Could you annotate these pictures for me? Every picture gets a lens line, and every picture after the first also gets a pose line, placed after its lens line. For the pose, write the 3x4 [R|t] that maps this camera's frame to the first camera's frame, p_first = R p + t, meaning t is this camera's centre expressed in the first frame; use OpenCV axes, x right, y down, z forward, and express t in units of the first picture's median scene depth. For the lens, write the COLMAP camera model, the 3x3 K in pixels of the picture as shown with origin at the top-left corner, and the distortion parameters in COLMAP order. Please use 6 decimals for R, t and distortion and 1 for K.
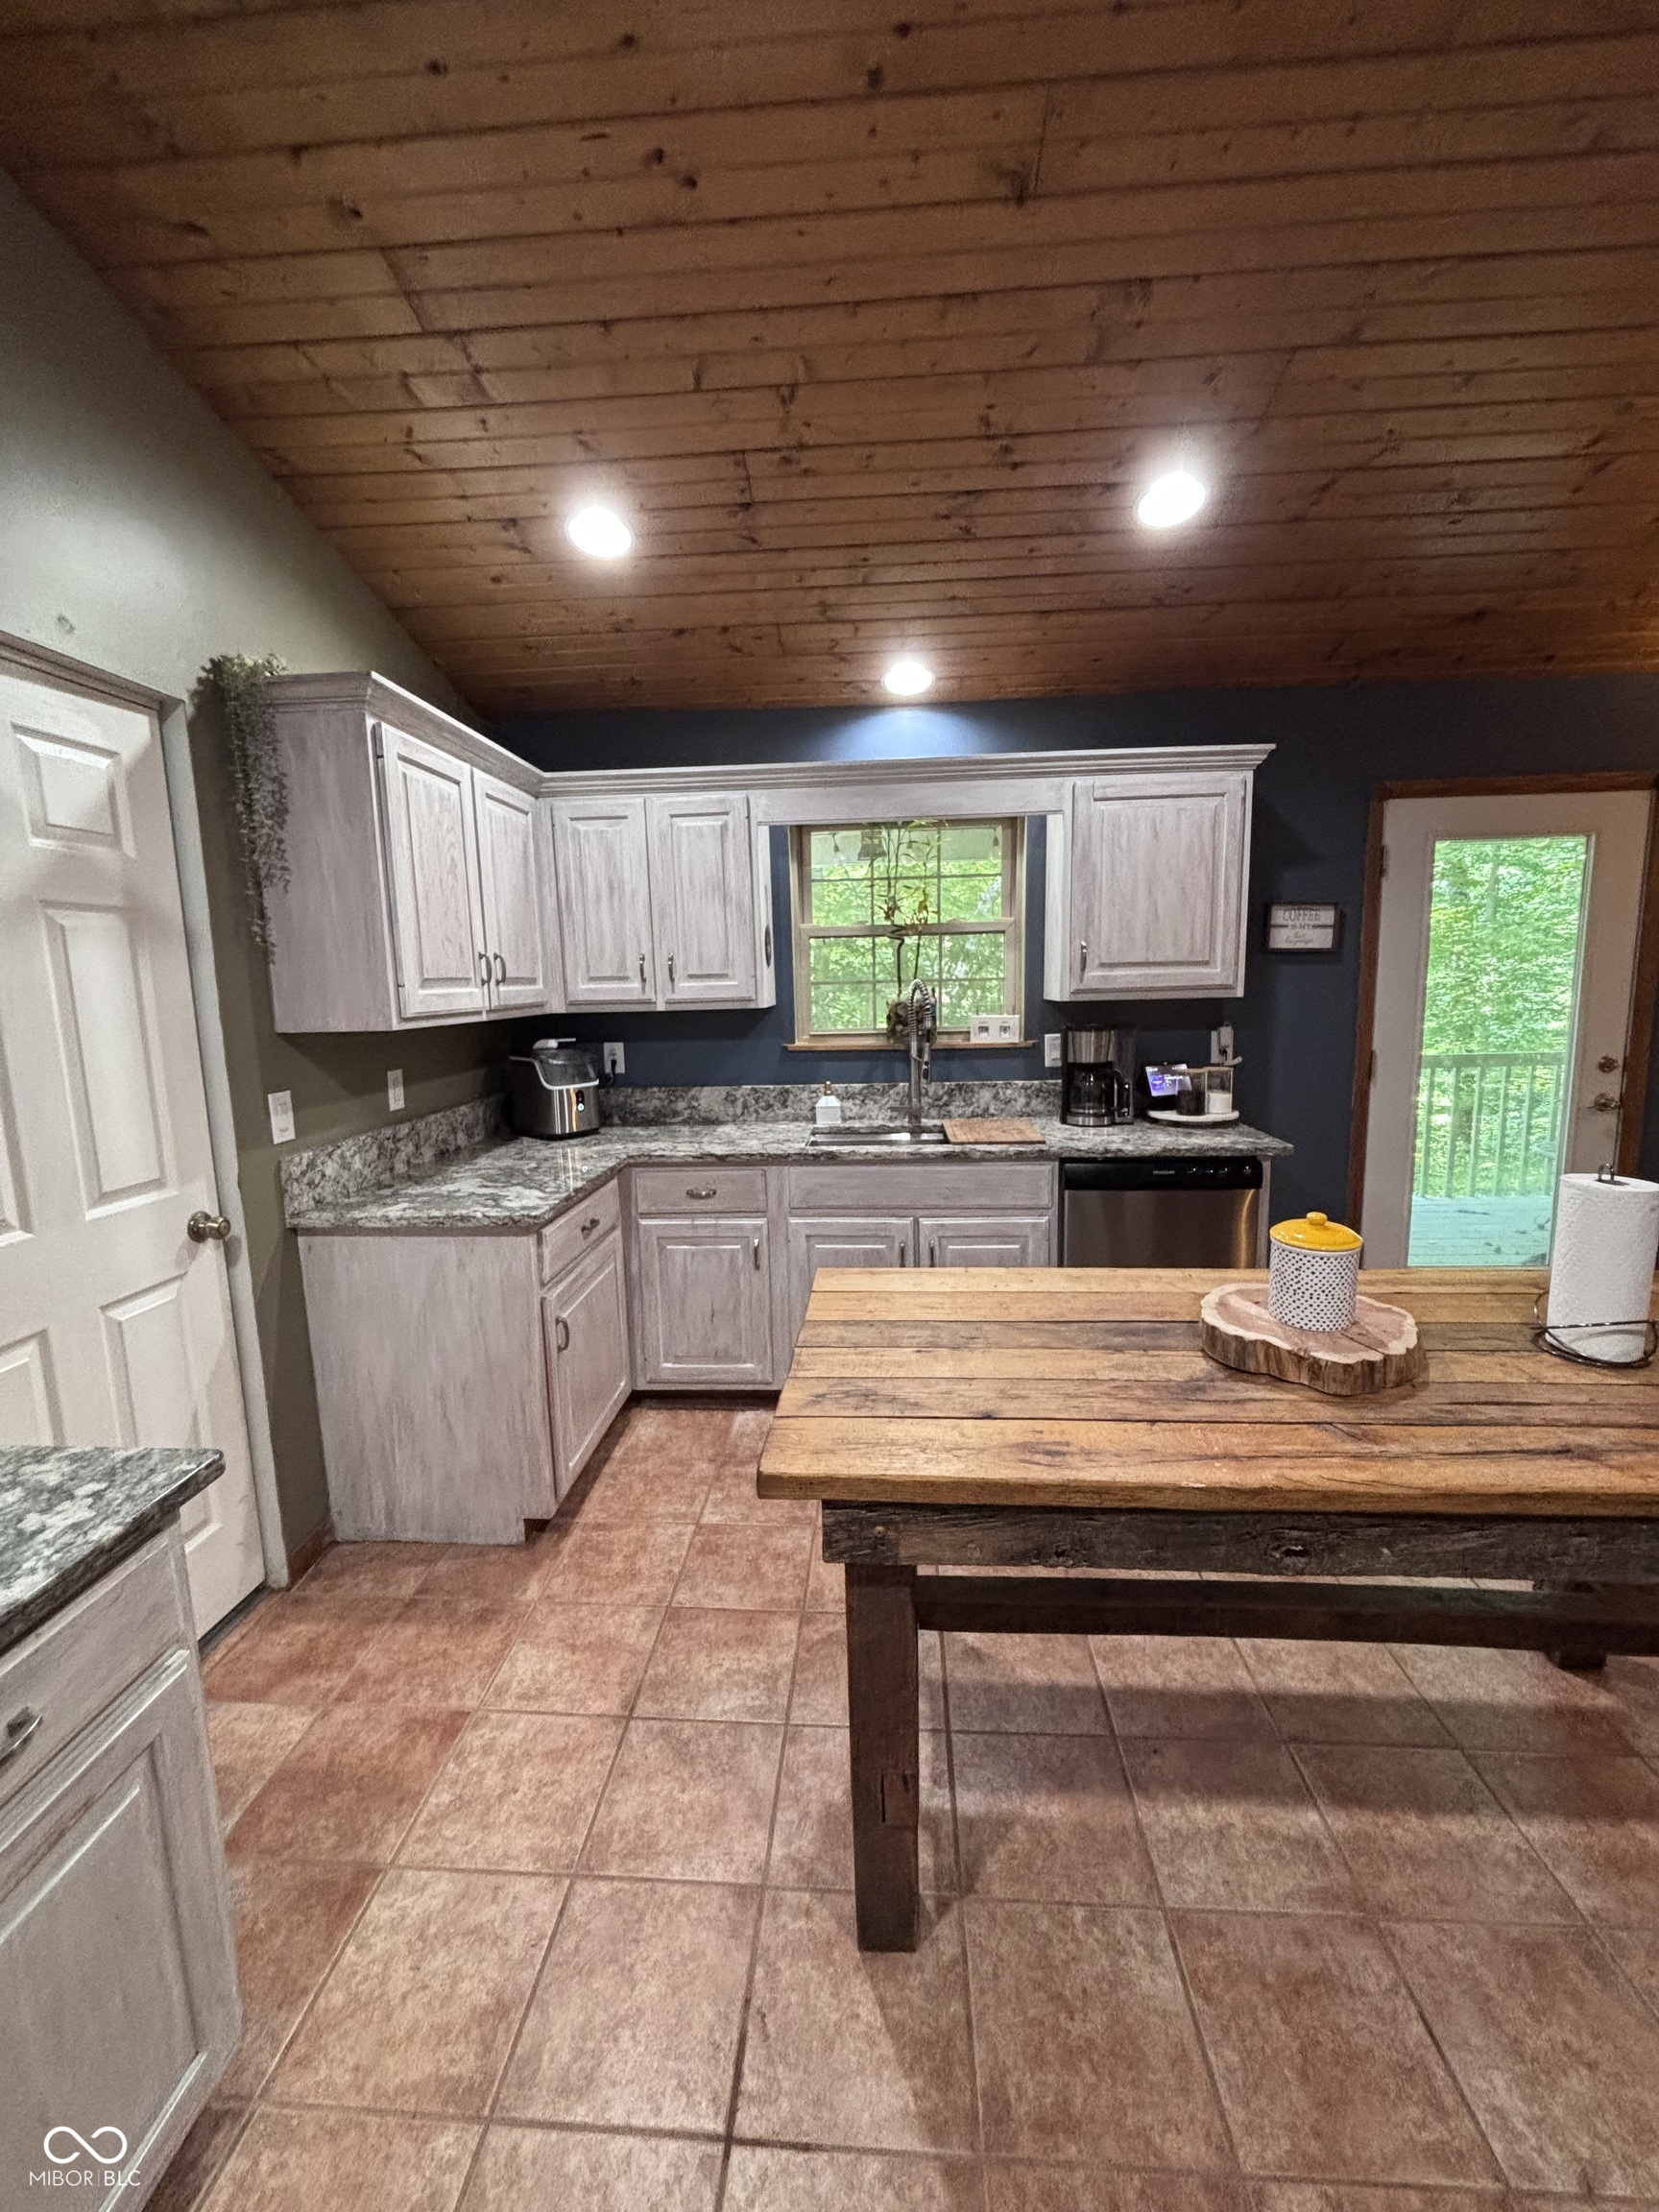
lens RADIAL K [[895.6, 0, 822.3], [0, 895.6, 1106.9], [0, 0, 1]] dist [-0.000327, 0.002500]
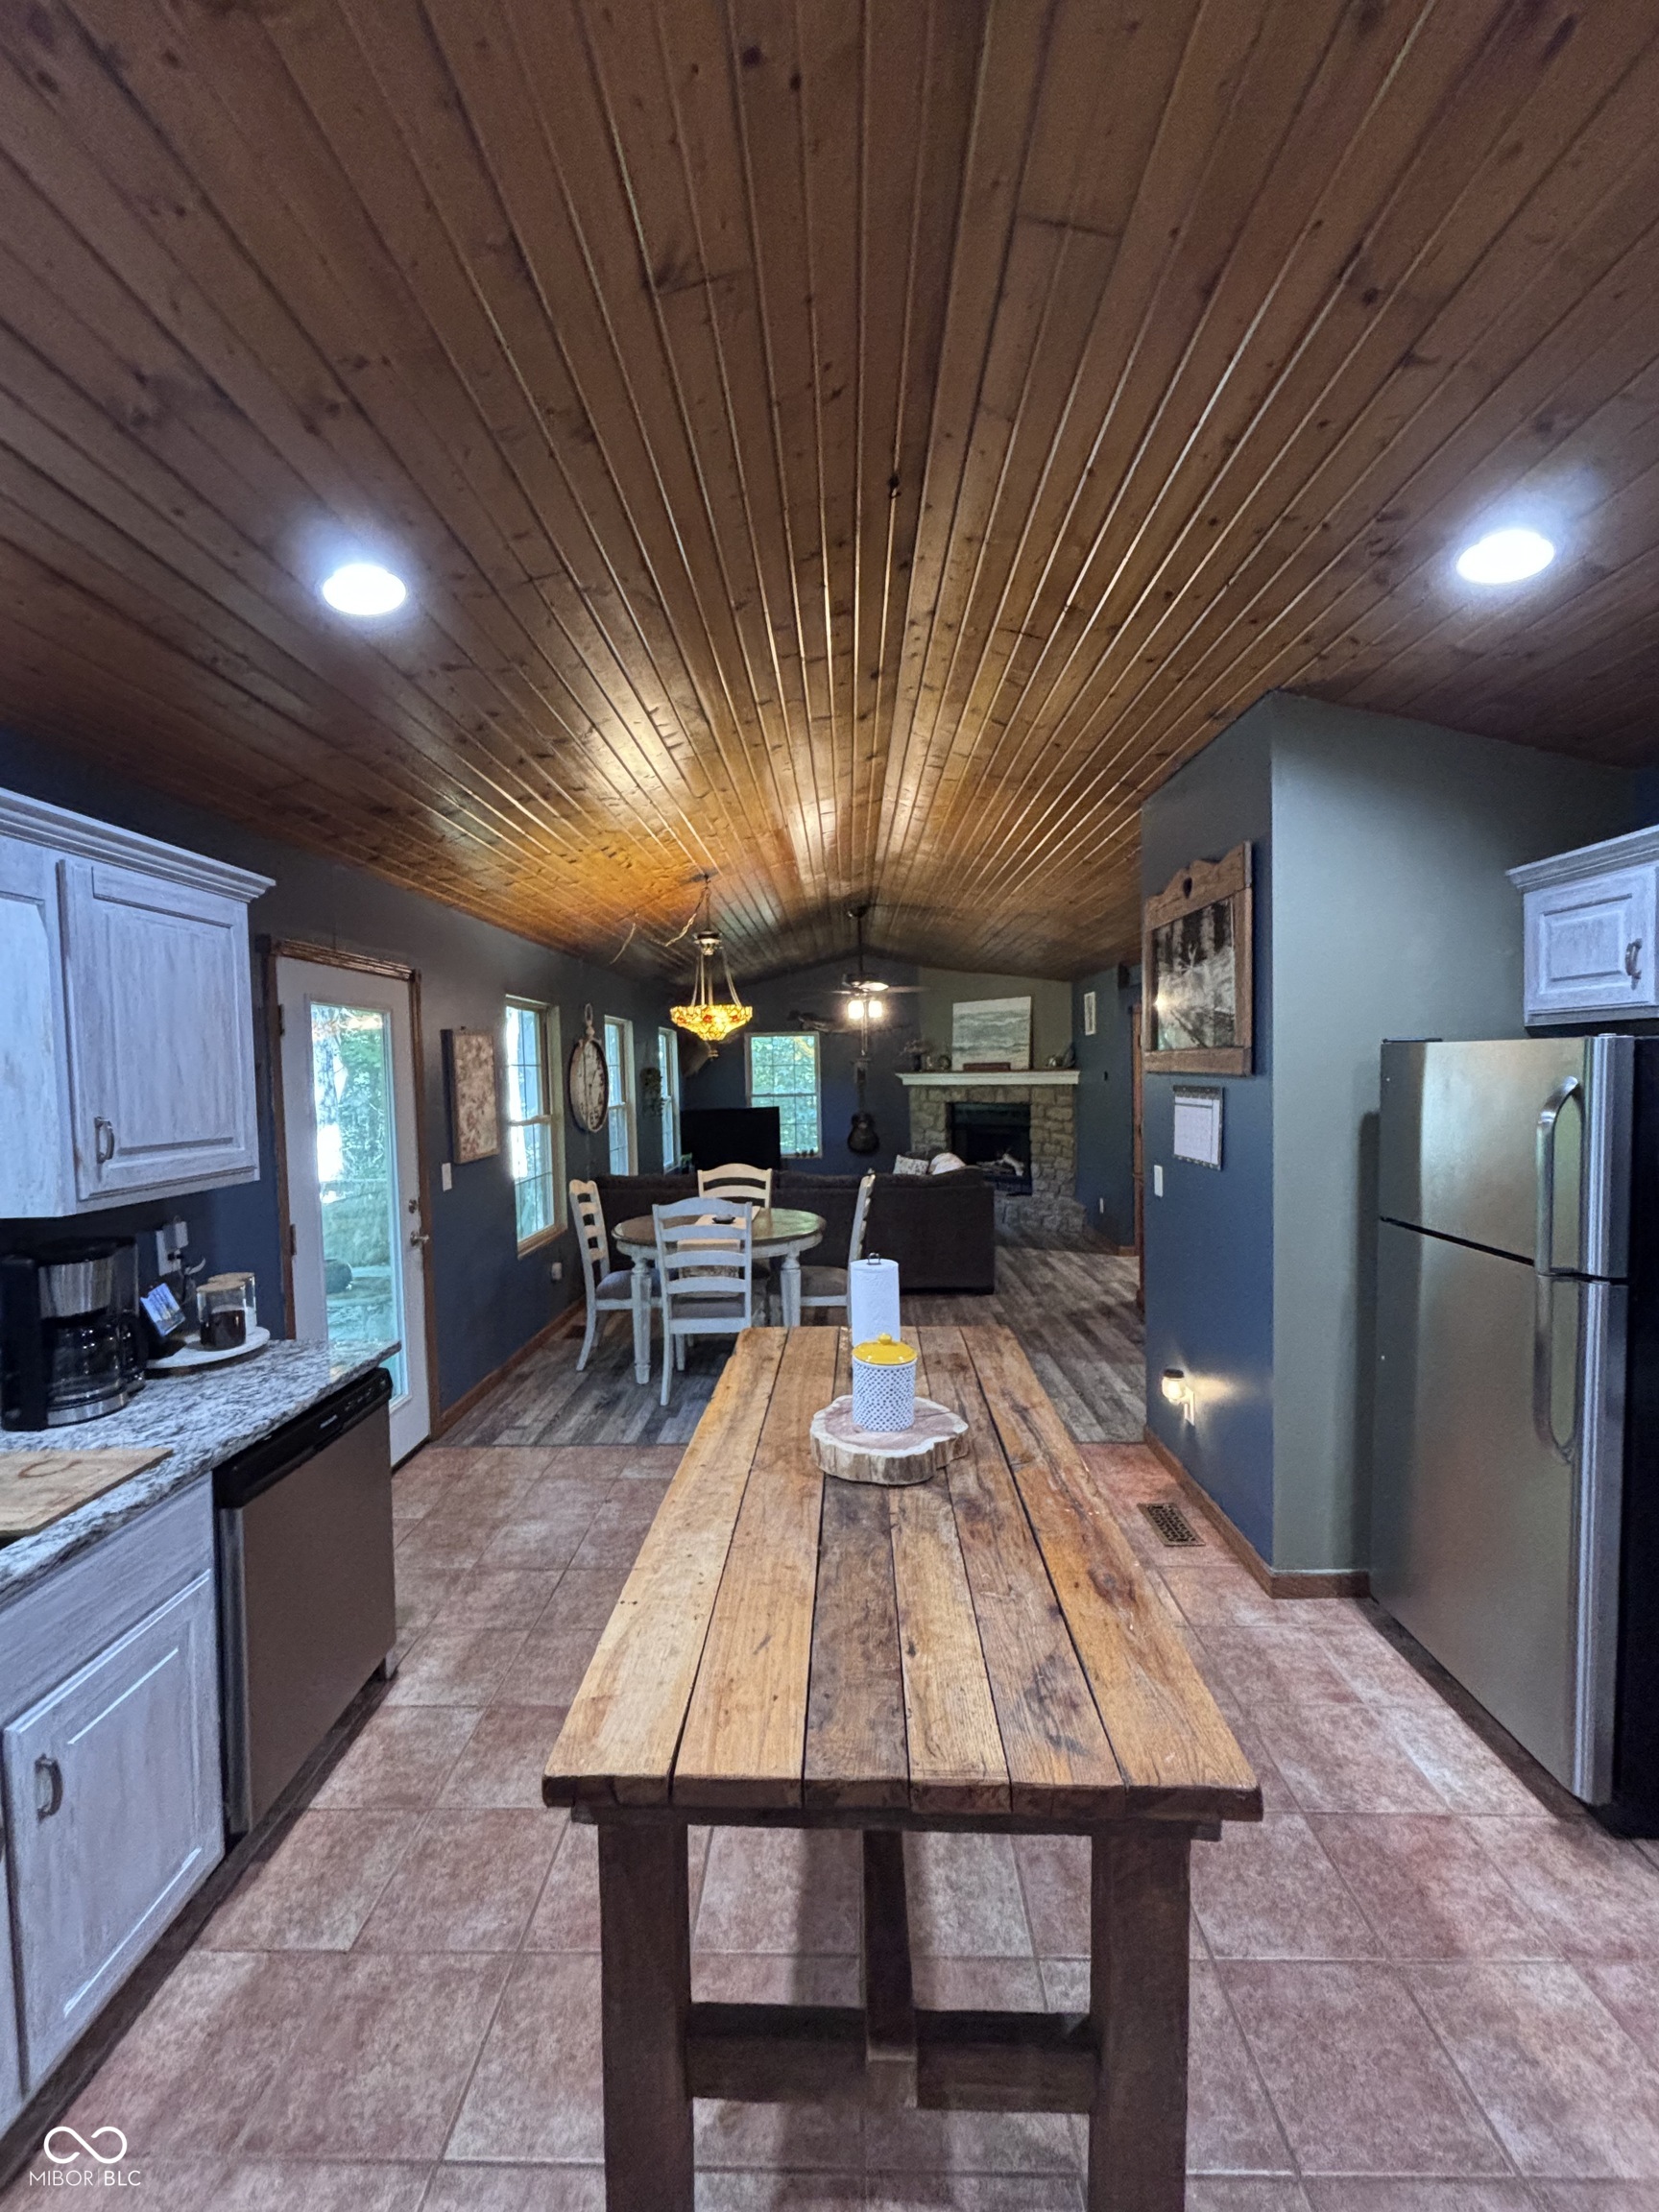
lens RADIAL K [[895.6, 0, 837.2], [0, 895.6, 1105.6], [0, 0, 1]] dist [-0.000327, 0.002500]
pose [[-0.052595, -0.015900, 0.998489, -0.626959], [0.170552, 0.985040, 0.024670, -0.217823], [-0.983944, 0.171592, -0.049096, 0.953895]]
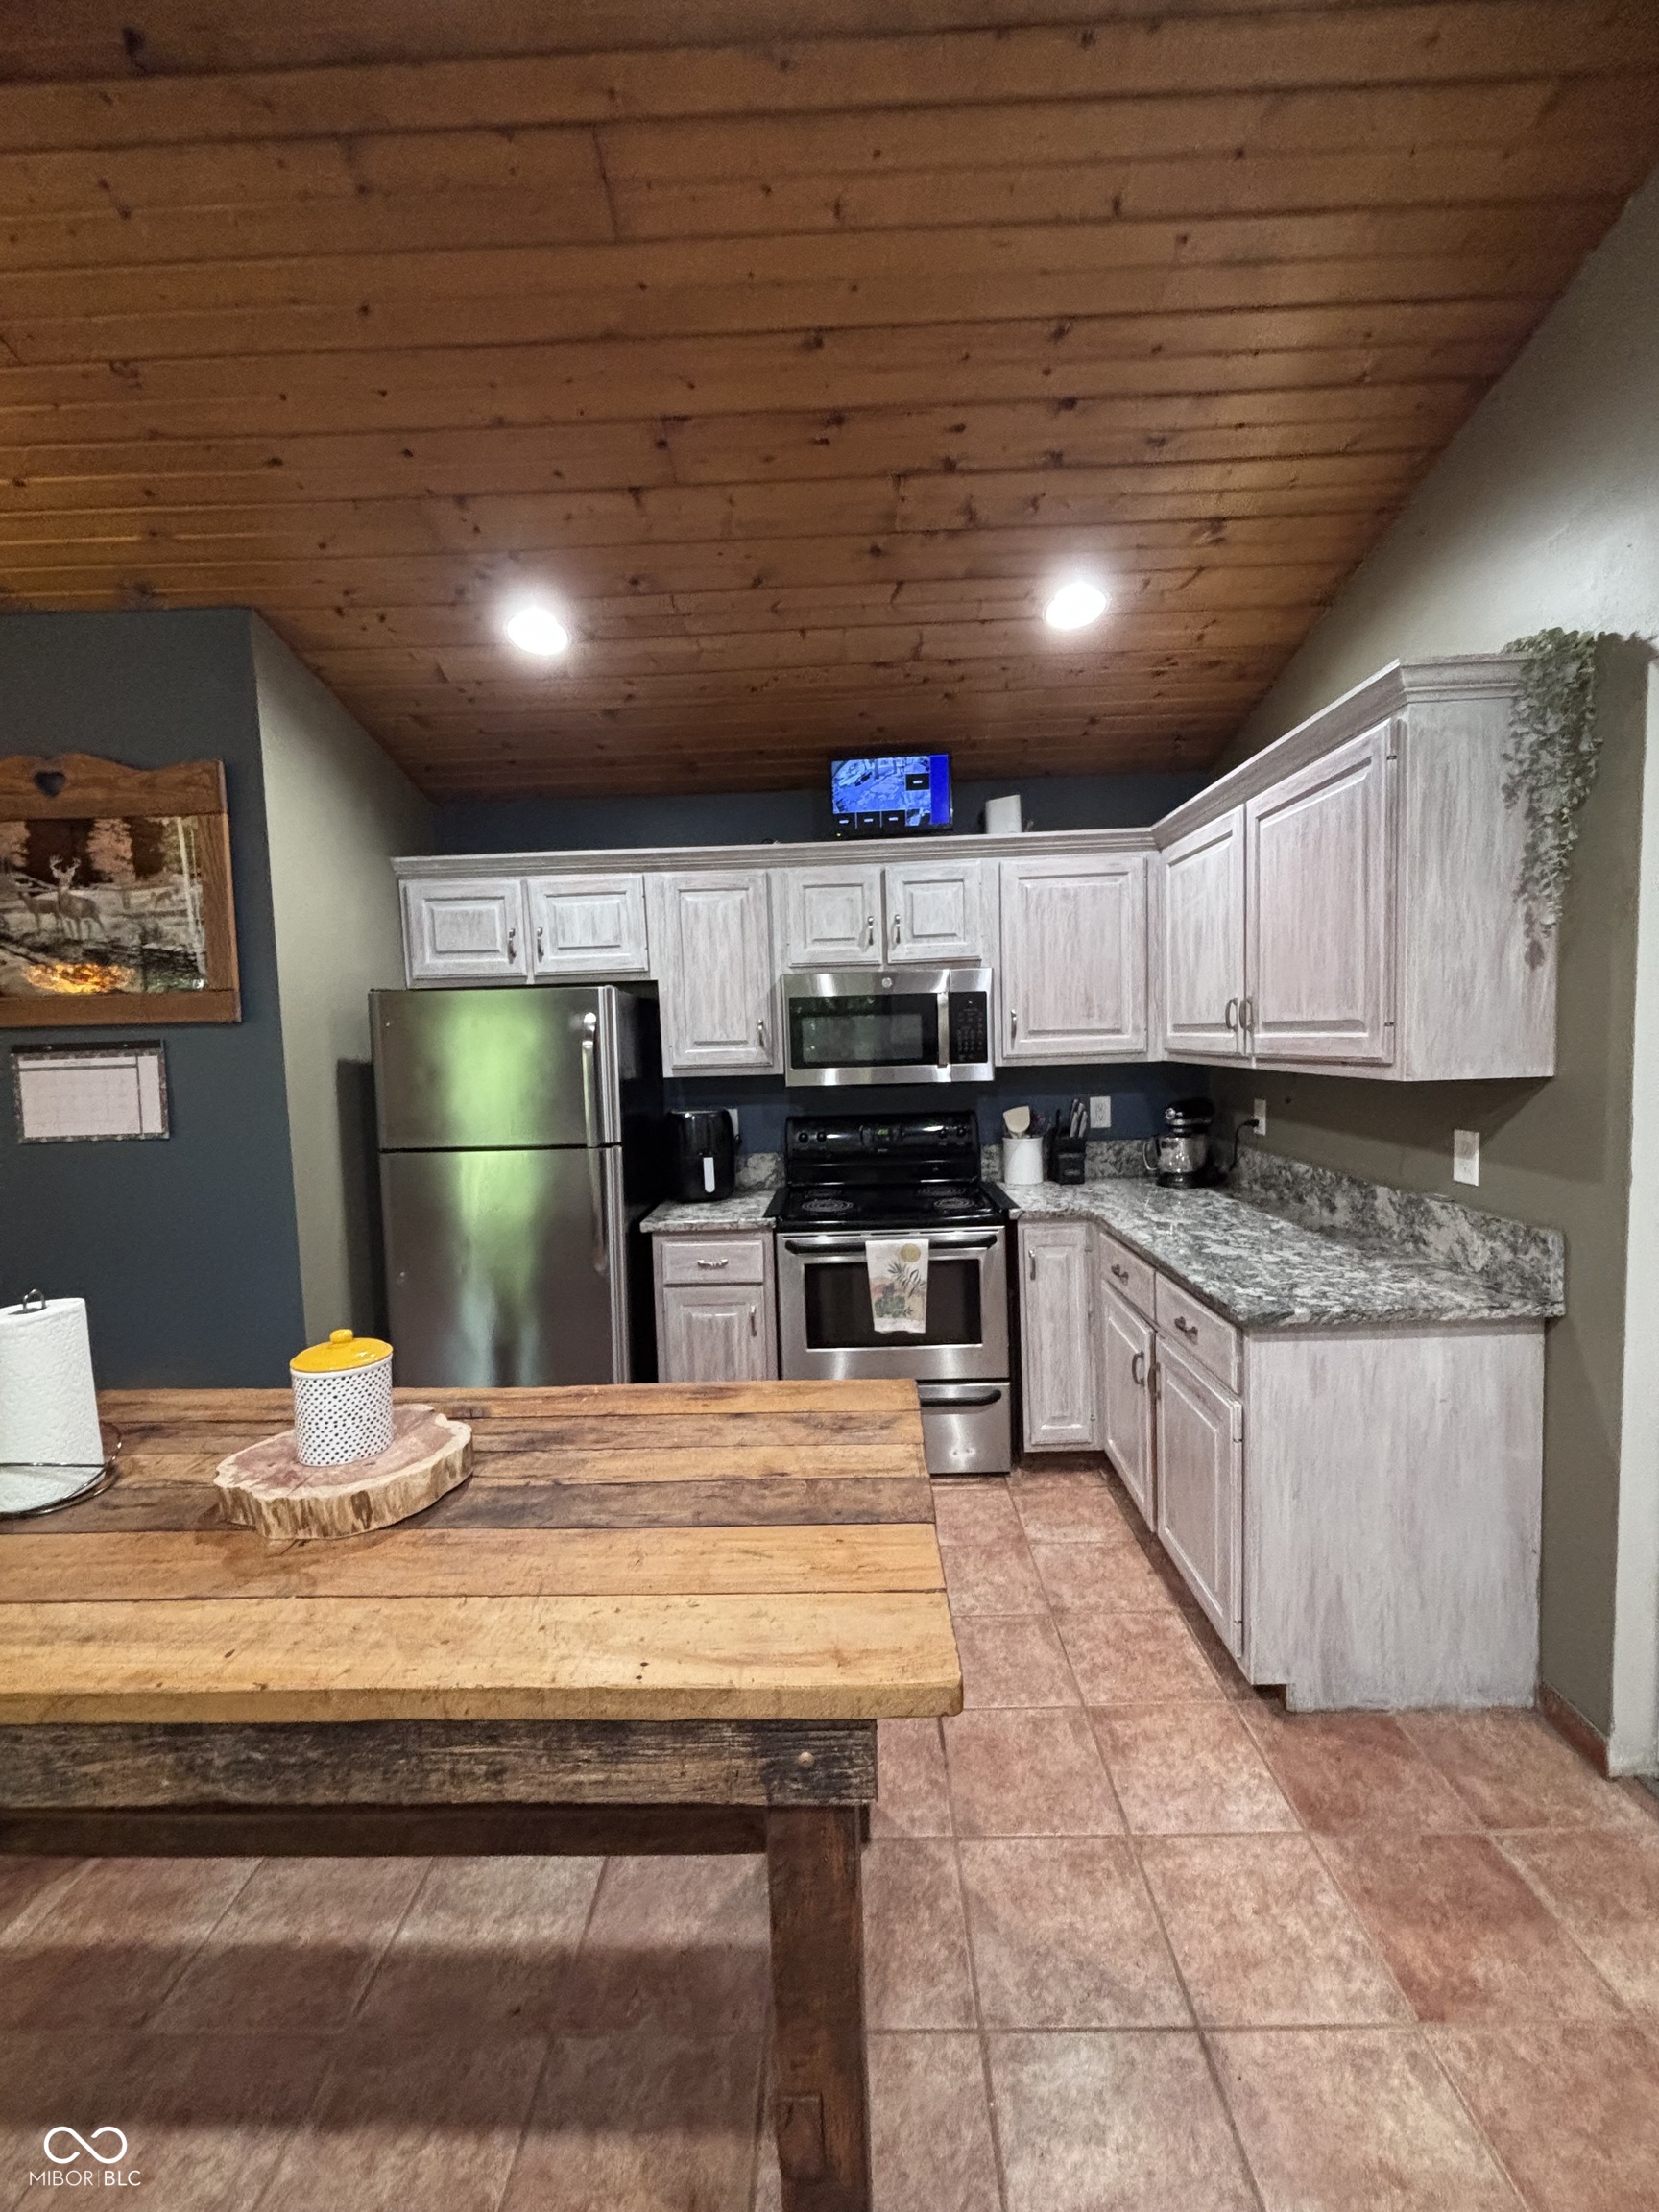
lens RADIAL K [[895.6, 0, 829.4], [0, 895.6, 1100.7], [0, 0, 1]] dist [-0.000327, 0.002500]
pose [[-0.996902, 0.063596, -0.046275, 0.075124], [0.051942, 0.974160, 0.219804, -0.252267], [0.059058, 0.216719, -0.974446, 1.658388]]
